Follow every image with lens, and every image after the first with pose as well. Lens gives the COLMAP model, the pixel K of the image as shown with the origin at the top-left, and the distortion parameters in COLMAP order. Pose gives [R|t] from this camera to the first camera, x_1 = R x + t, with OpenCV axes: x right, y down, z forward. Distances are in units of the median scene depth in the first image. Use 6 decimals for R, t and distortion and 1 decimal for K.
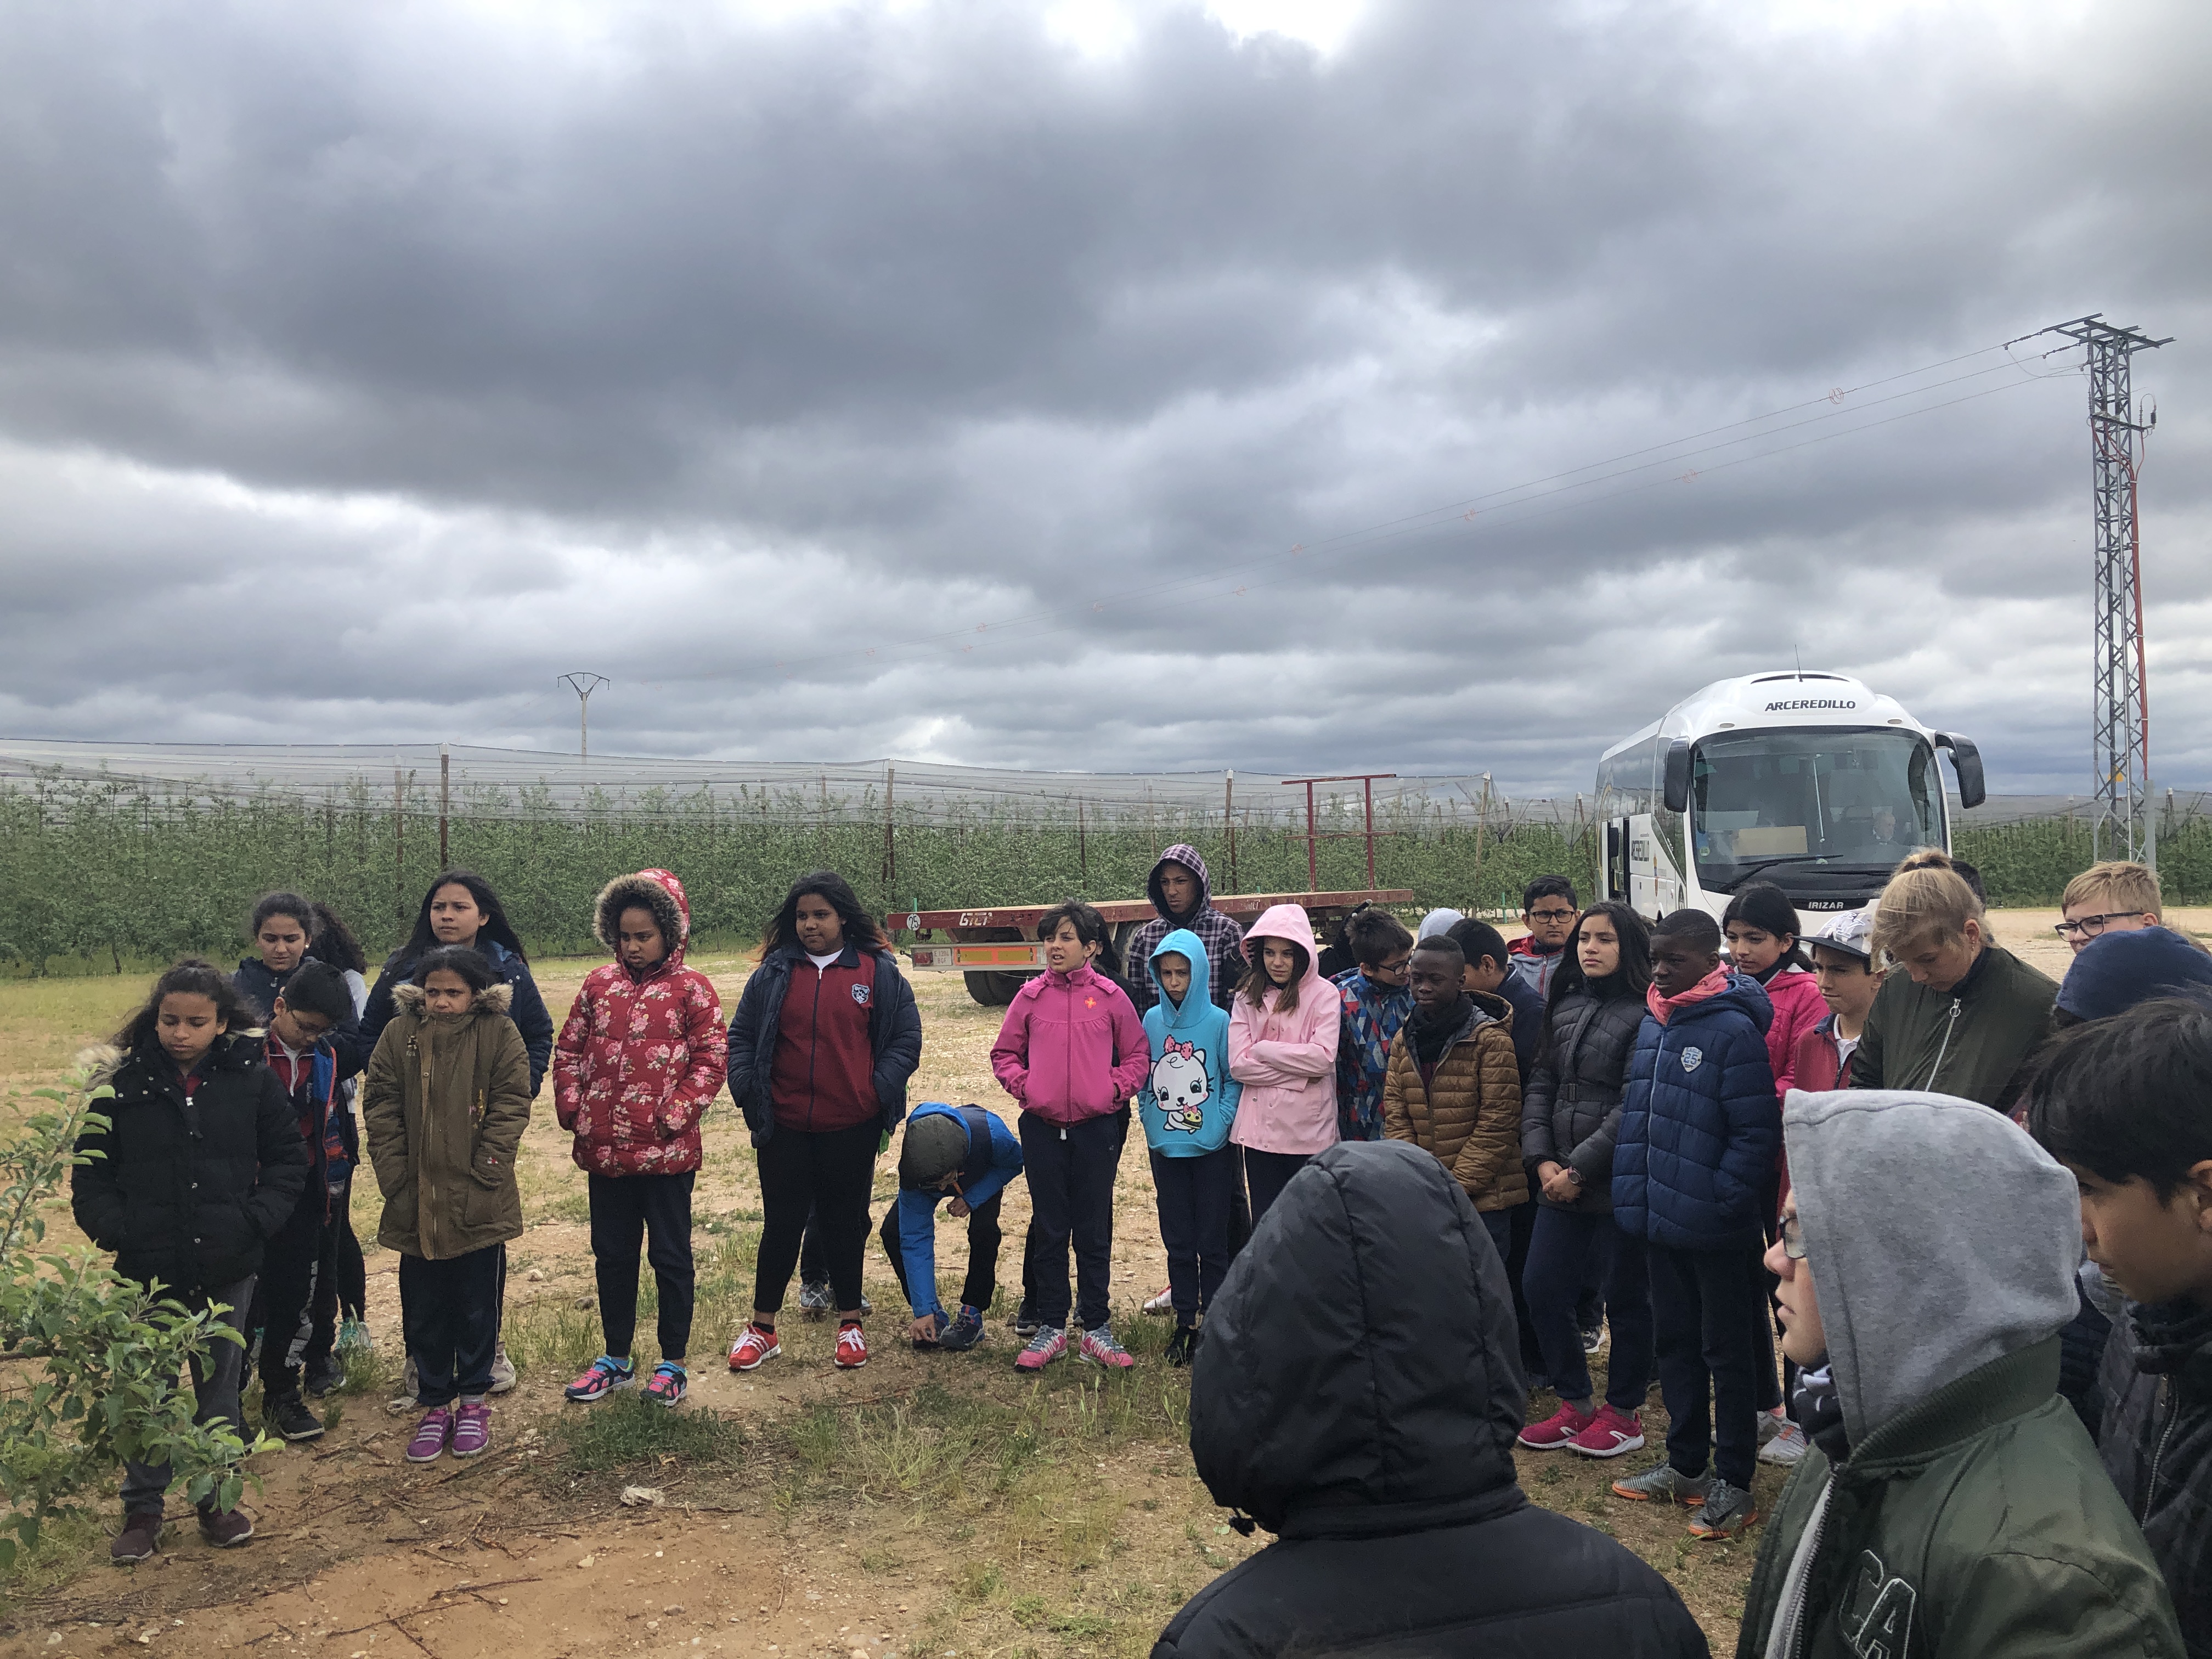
lens RADIAL K [[1840.5, 0, 1162.3], [0, 1840.5, 876.9], [0, 0, 1]] dist [0.012769, -0.021040]
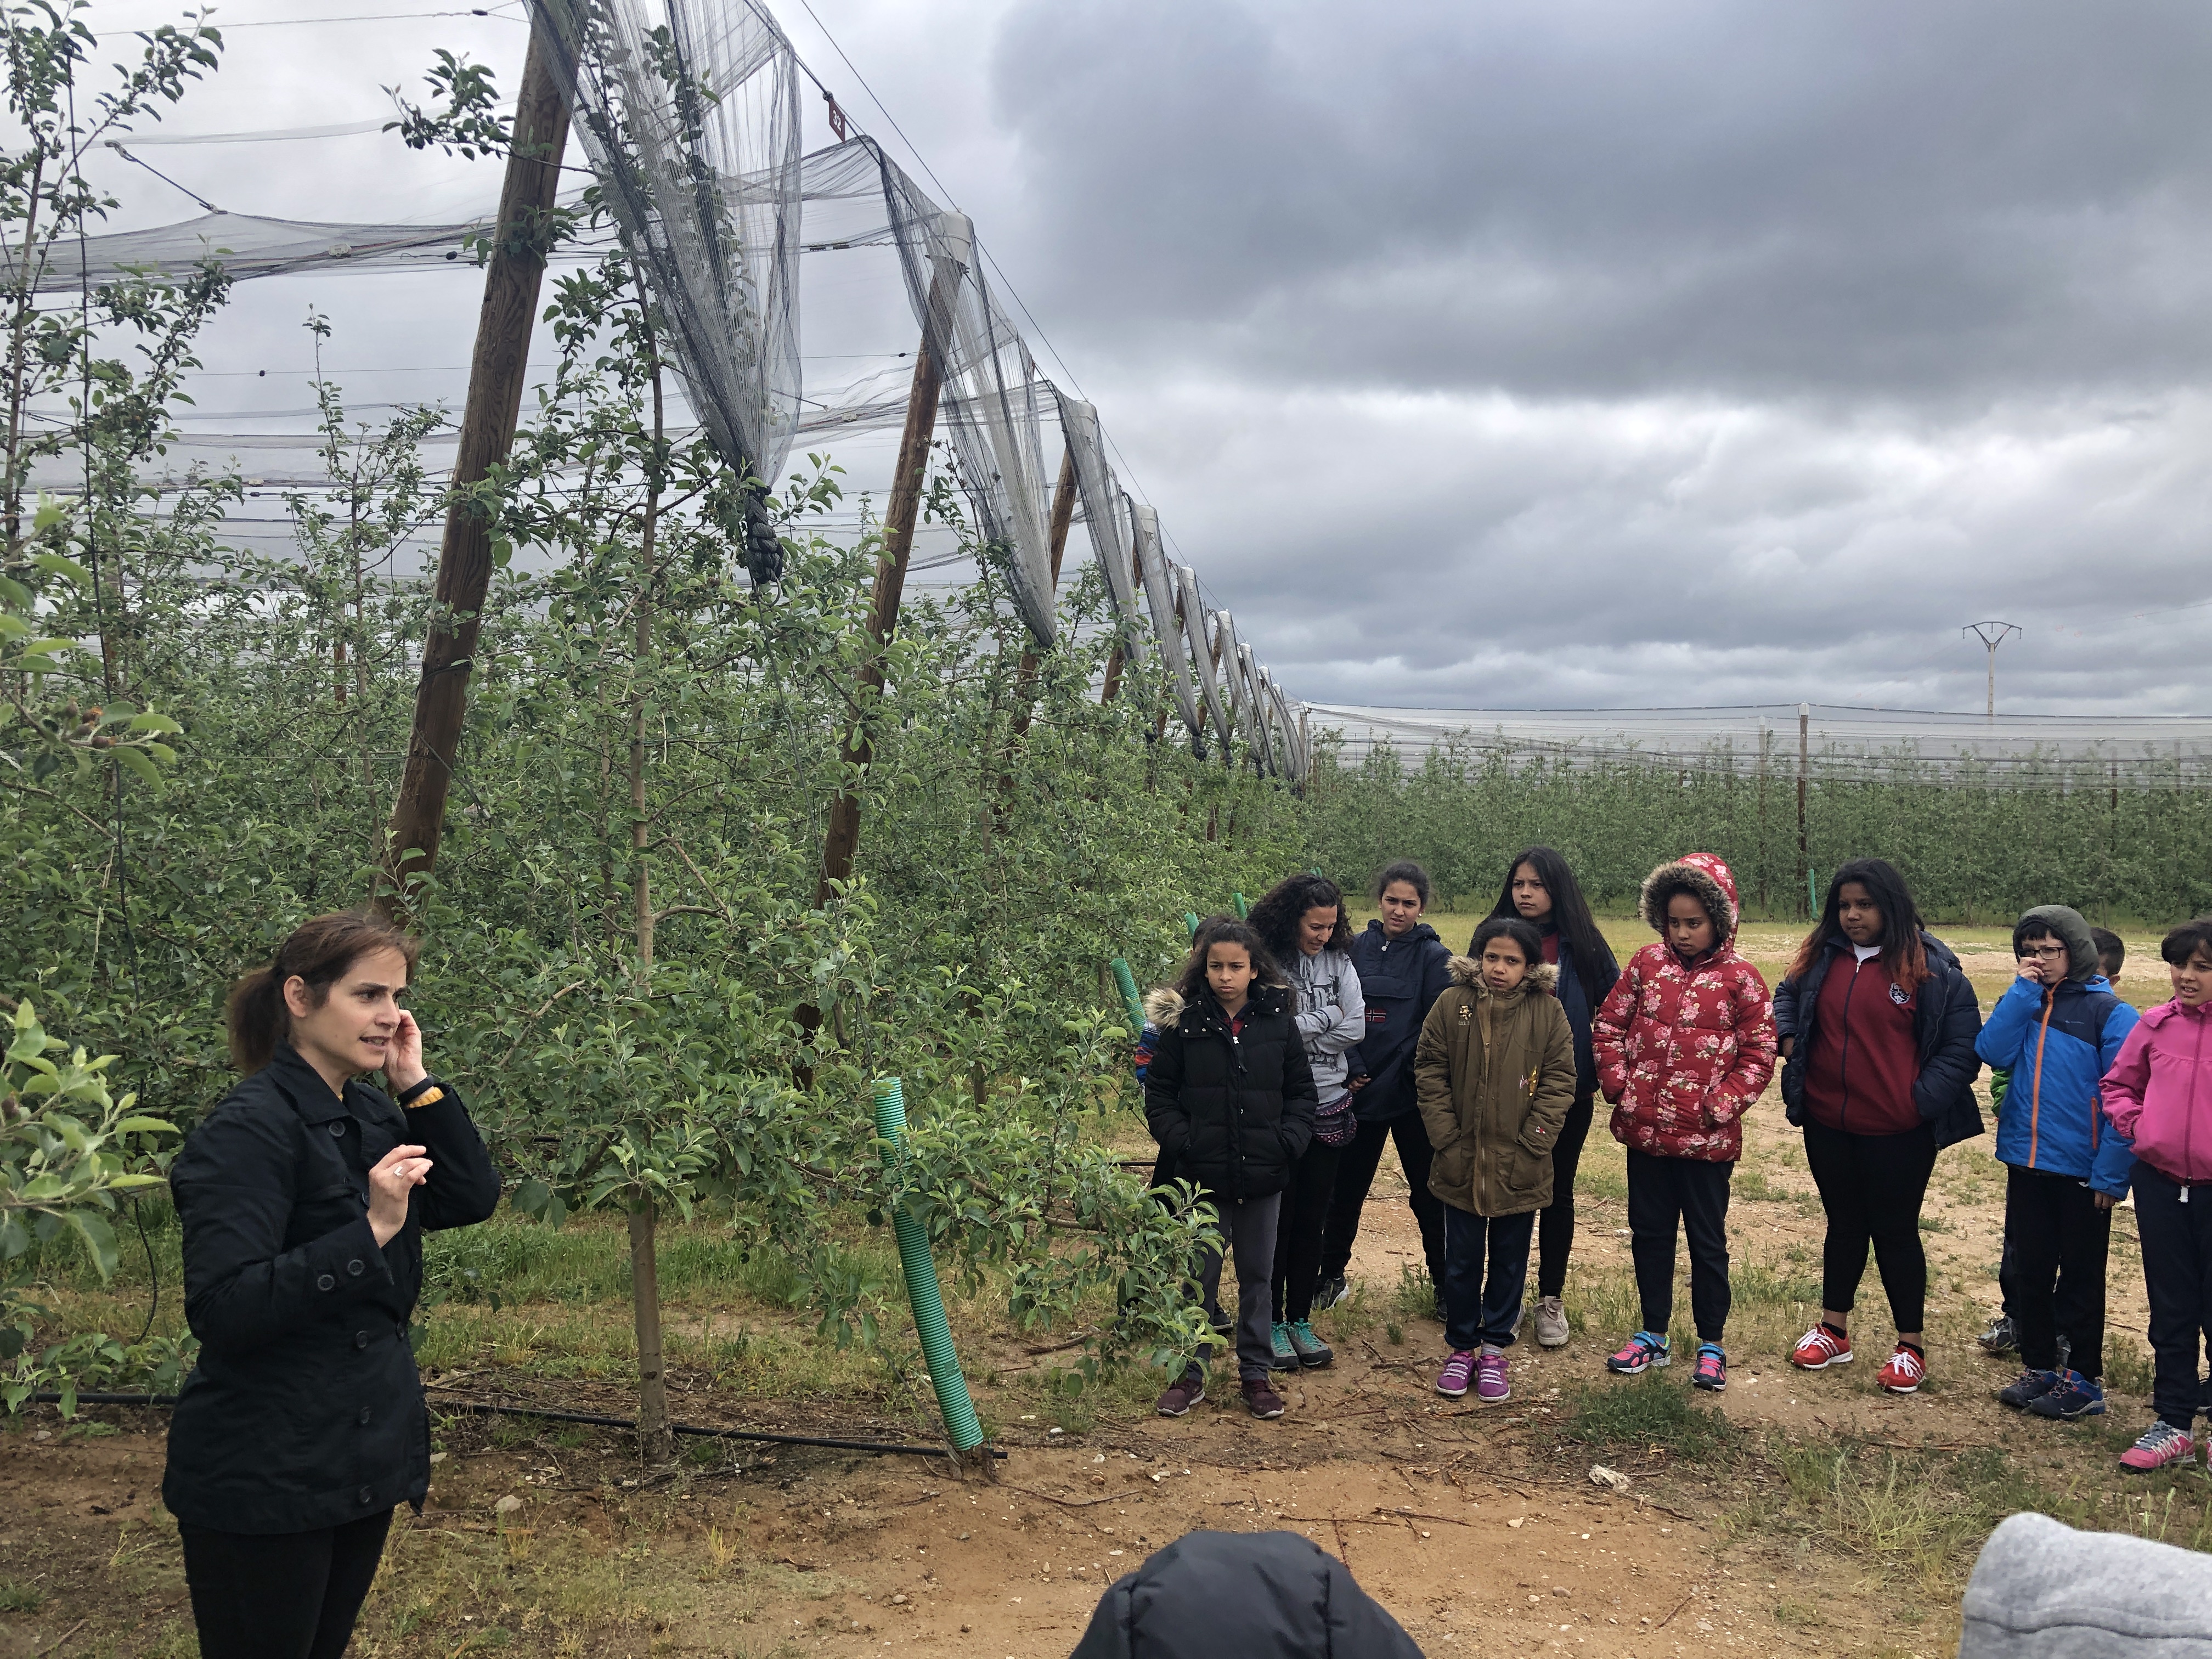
lens RADIAL K [[1840.5, 0, 1100.3], [0, 1840.5, 817.7], [0, 0, 1]] dist [0.012769, -0.021040]
pose [[0.734089, 0.031686, -0.678314, 0.157896], [-0.037871, 0.999266, 0.005694, -0.018586], [0.677997, 0.021509, 0.734750, 0.047417]]
